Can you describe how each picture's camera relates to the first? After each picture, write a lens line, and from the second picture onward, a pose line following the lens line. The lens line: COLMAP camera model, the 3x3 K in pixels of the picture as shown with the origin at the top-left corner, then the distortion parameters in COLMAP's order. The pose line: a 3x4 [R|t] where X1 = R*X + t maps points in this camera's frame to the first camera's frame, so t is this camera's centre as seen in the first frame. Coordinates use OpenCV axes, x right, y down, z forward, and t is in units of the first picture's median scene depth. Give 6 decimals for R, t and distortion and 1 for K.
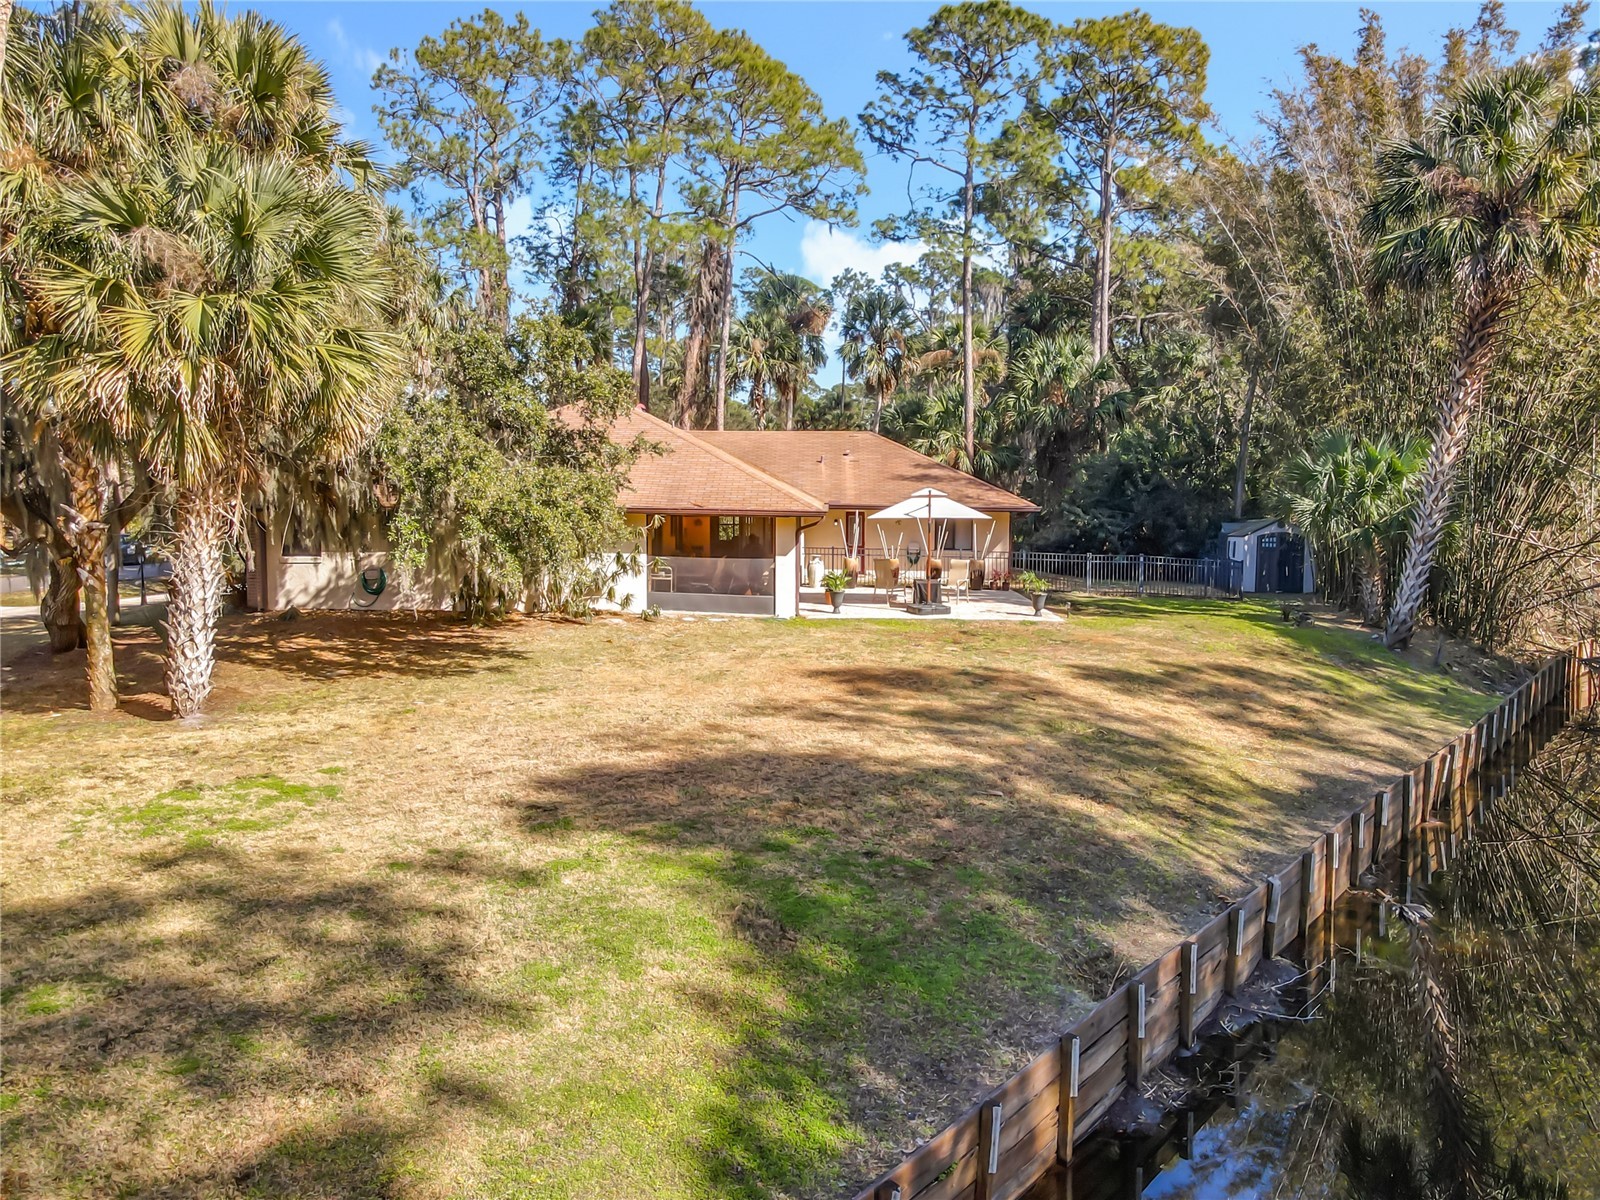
lens RADIAL K [[1127.3, 0, 800.0], [0, 1127.3, 600.0], [0, 0, 1]] dist [0.032311, -0.001086]
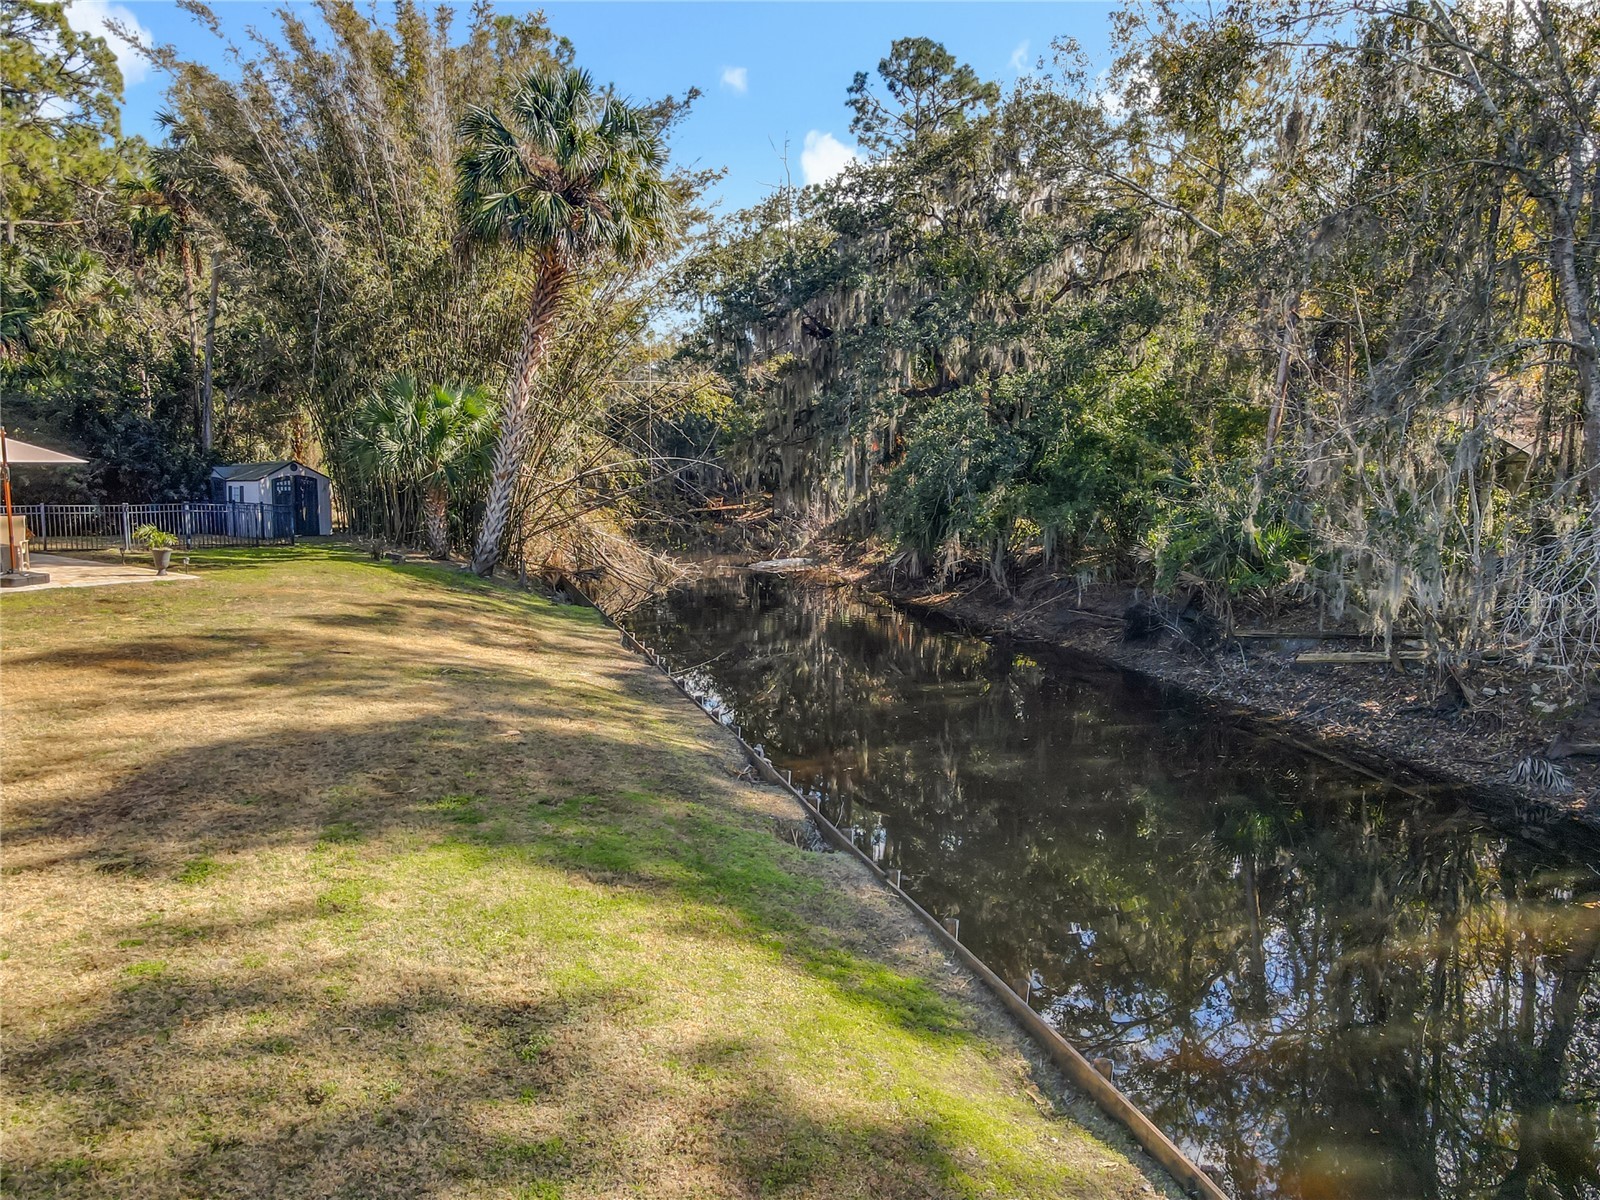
lens RADIAL K [[1146.6, 0, 800.0], [0, 1146.6, 600.0], [0, 0, 1]] dist [0.039431, -0.001081]
pose [[0.632624, -0.114811, 0.765902, -0.158650], [0.078450, 0.993364, 0.084109, -0.004442], [-0.770475, 0.006876, 0.637433, 0.053495]]
